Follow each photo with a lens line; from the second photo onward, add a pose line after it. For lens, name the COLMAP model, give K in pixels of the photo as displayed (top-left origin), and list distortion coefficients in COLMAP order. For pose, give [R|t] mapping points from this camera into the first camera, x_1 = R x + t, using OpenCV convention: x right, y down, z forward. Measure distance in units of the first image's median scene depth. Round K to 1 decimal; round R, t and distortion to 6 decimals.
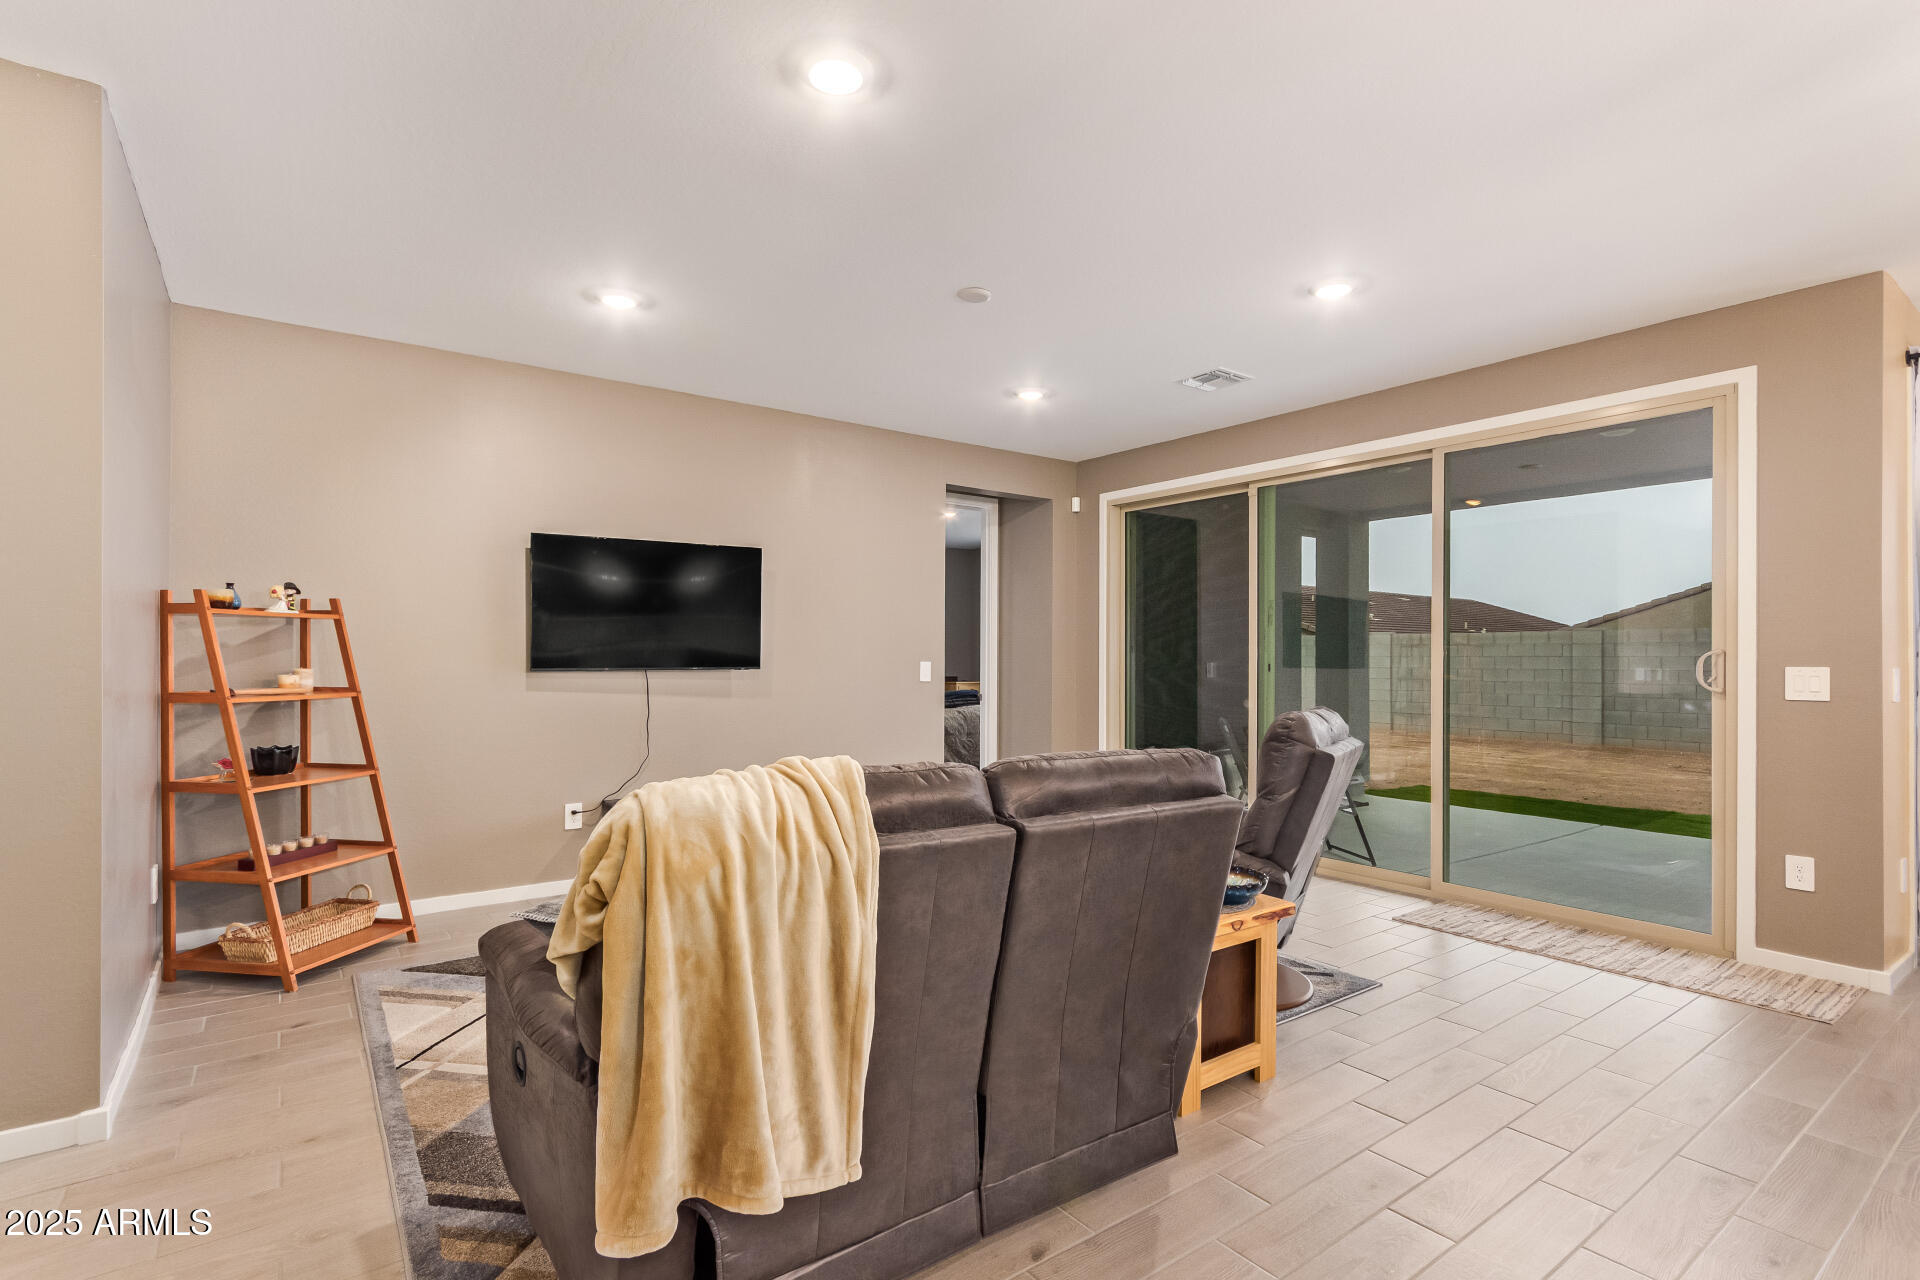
lens RADIAL K [[897.8, 0, 931.2], [0, 897.8, 665.1], [0, 0, 1]] dist [0.005128, -0.001109]
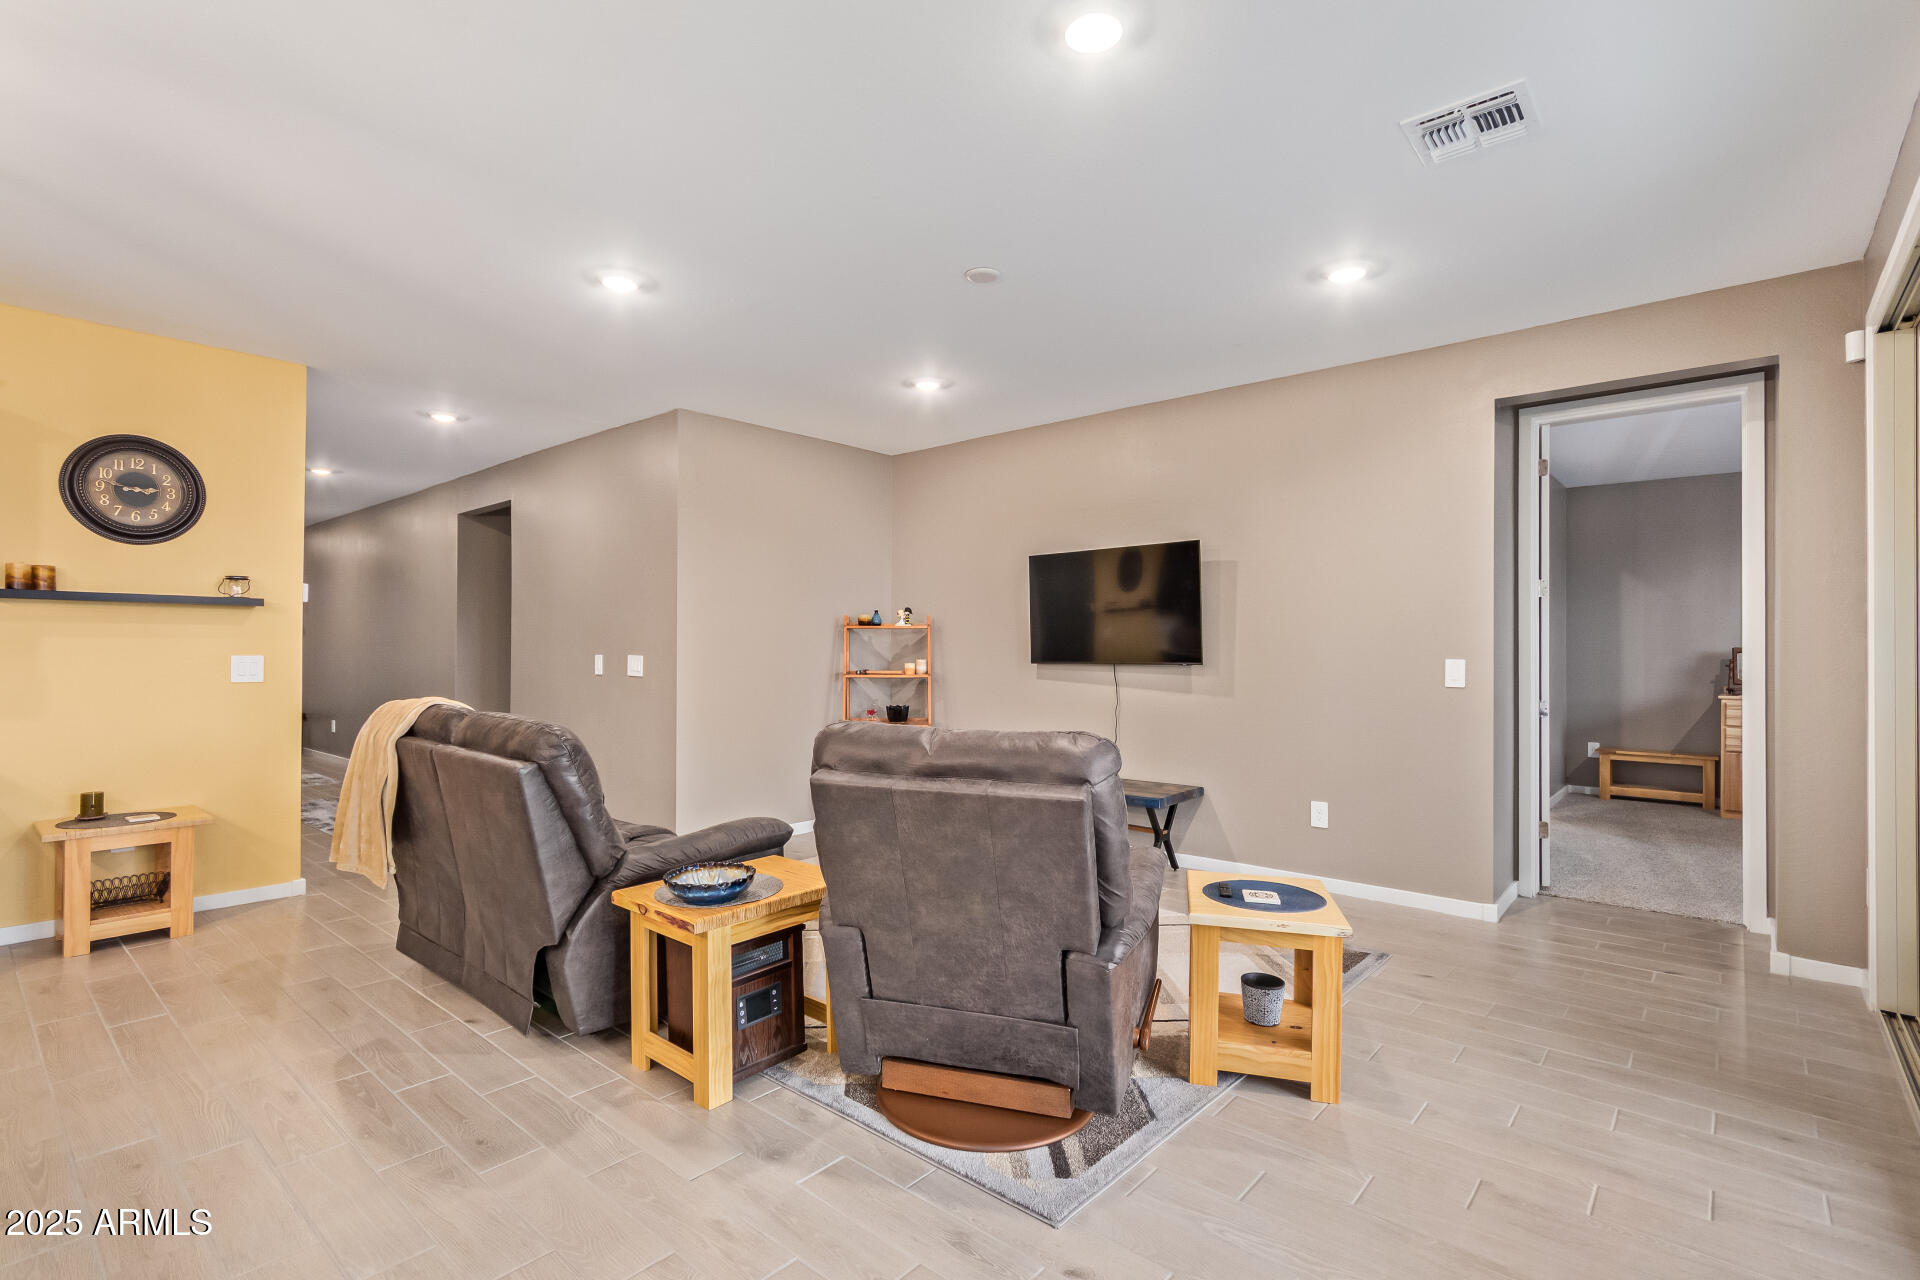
lens RADIAL K [[897.8, 0, 964.2], [0, 897.8, 643.3], [0, 0, 1]] dist [0.005128, -0.001109]
pose [[0.239336, -0.010777, -0.970877, 0.769579], [-0.009837, 0.999860, -0.013523, -0.004106], [0.970887, 0.012787, 0.239197, 0.592362]]
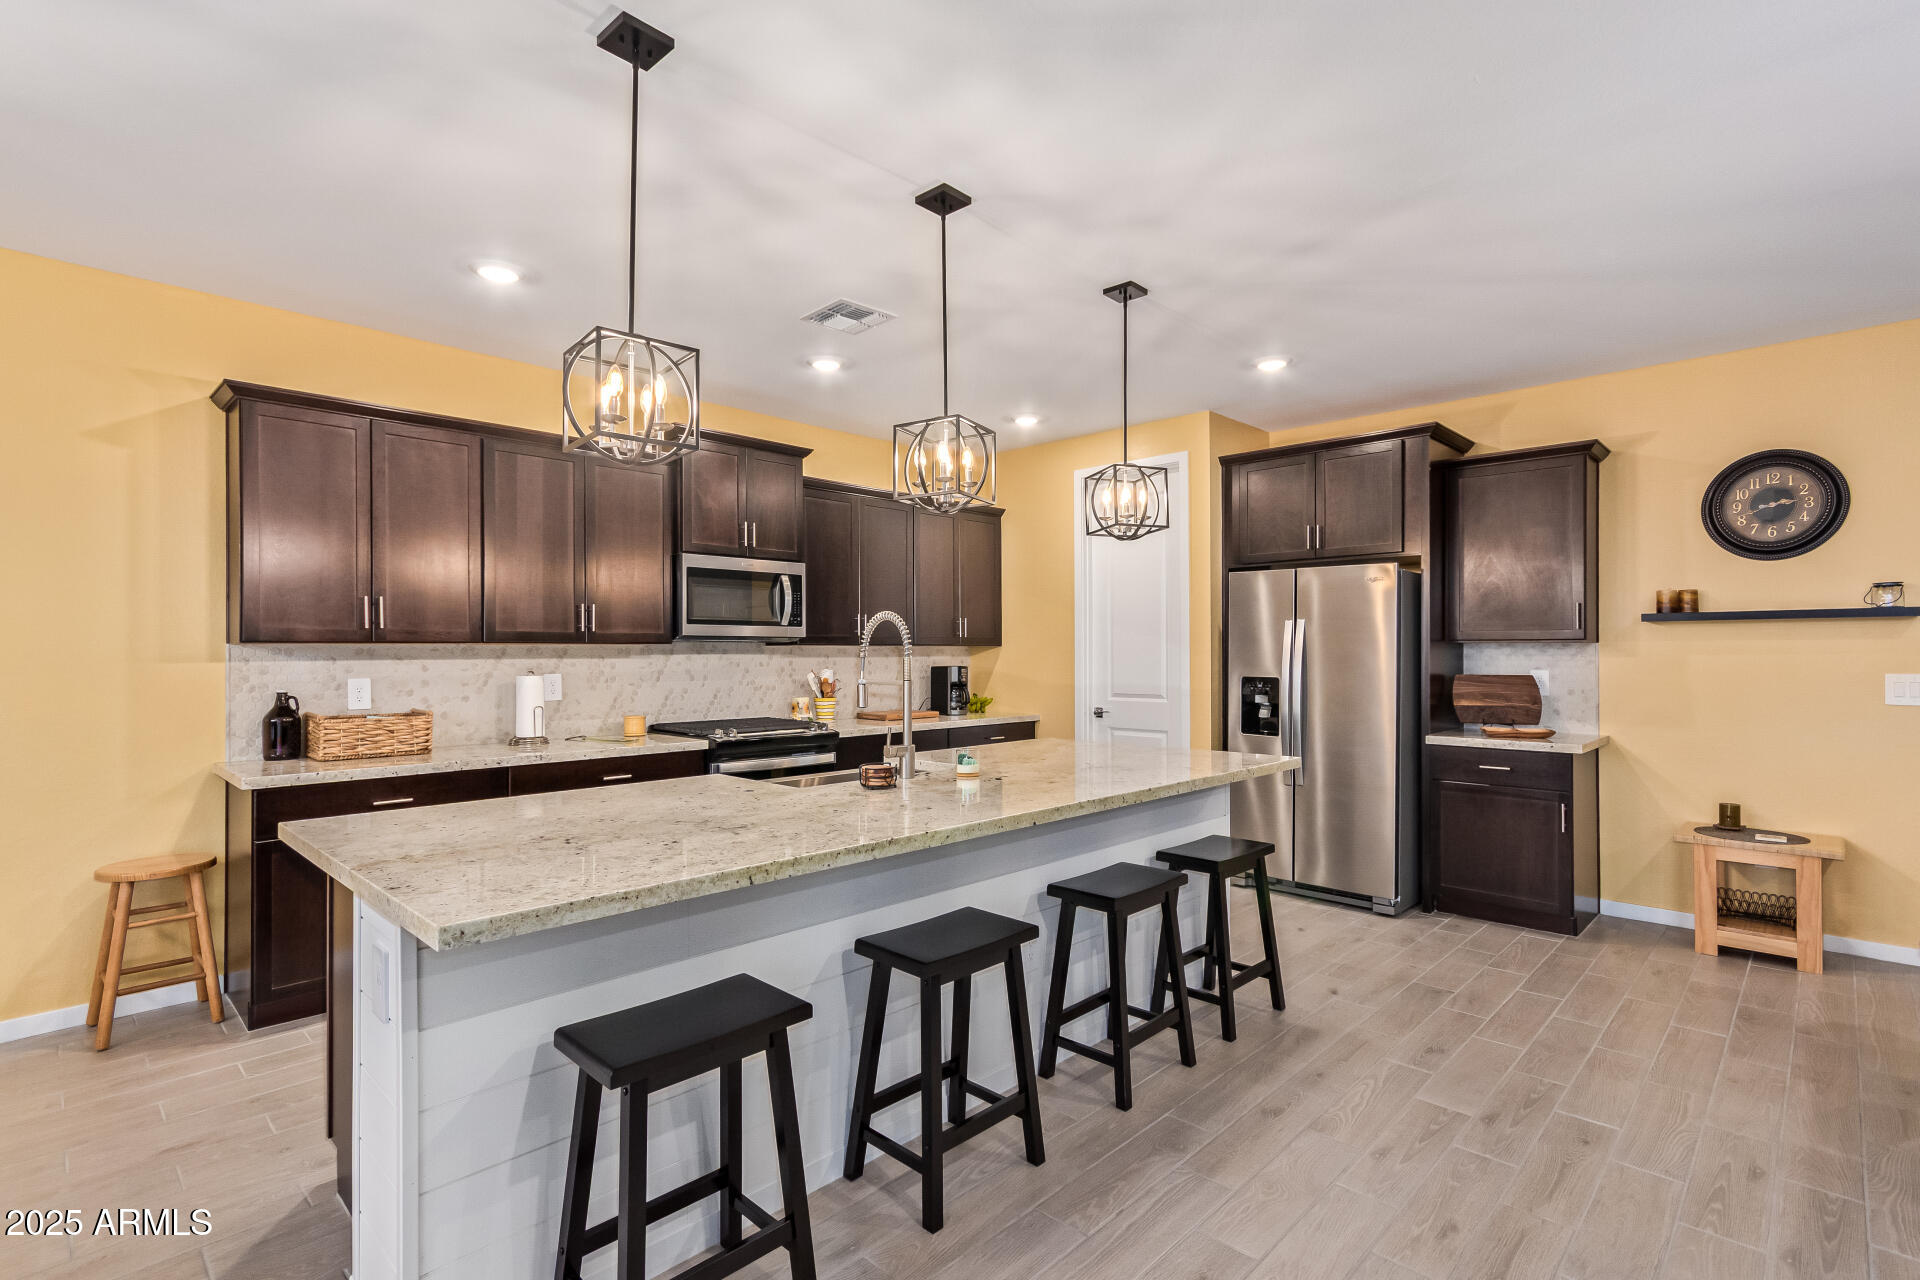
lens RADIAL K [[897.8, 0, 931.5], [0, 897.8, 642.2], [0, 0, 1]] dist [0.005128, -0.001109]
pose [[-0.985761, -0.002756, -0.168128, 0.668277], [-0.001968, 0.999986, -0.004852, -0.019646], [0.168139, -0.004452, -0.985753, 0.740599]]
